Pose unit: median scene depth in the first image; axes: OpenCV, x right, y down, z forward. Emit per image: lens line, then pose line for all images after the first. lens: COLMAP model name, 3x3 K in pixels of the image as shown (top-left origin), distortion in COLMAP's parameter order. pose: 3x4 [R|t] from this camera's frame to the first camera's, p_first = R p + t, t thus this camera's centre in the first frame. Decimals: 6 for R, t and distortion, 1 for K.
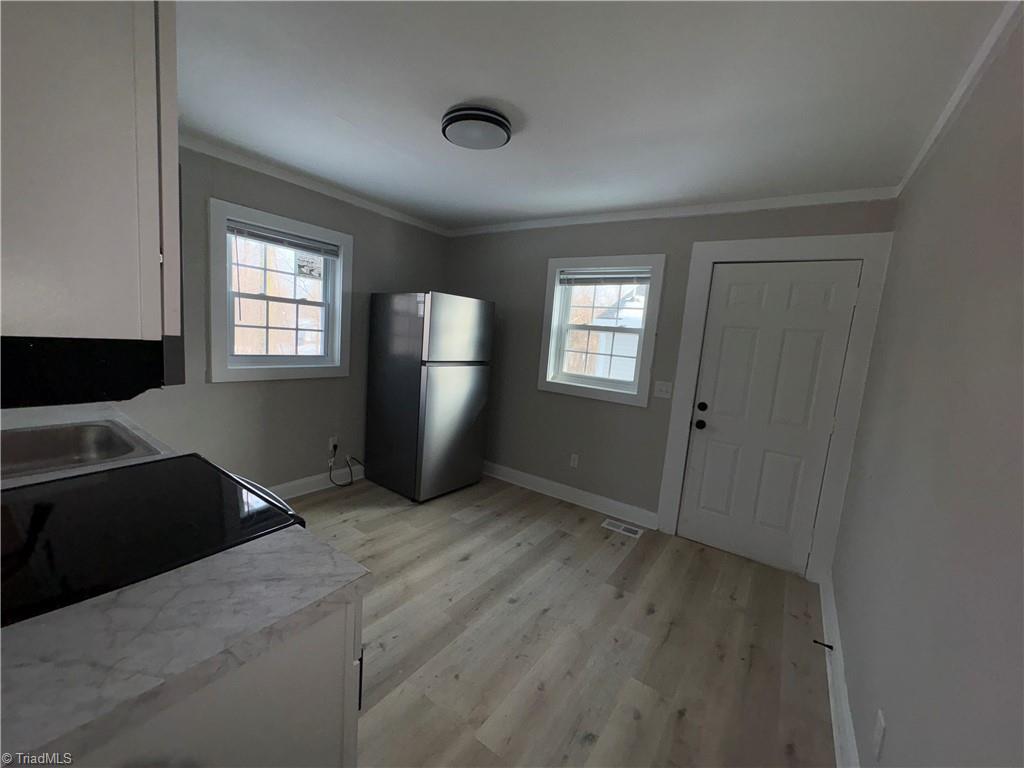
lens RADIAL K [[405.3, 0, 512.3], [0, 405.3, 384.3], [0, 0, 1]] dist [-0.000725, -0.000144]
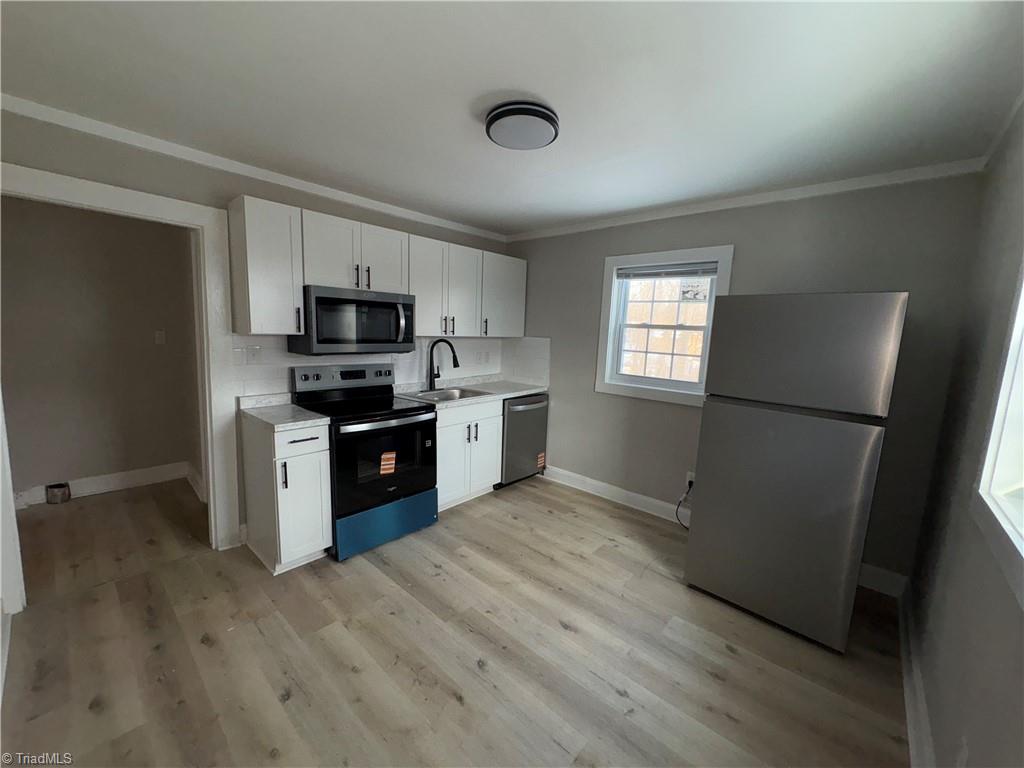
lens RADIAL K [[405.3, 0, 512.5], [0, 405.3, 384.2], [0, 0, 1]] dist [-0.000725, -0.000144]
pose [[-0.118320, 0.046415, -0.991890, 0.571784], [-0.173730, 0.982532, 0.066701, -0.062456], [0.977660, 0.180213, -0.108190, 0.771475]]
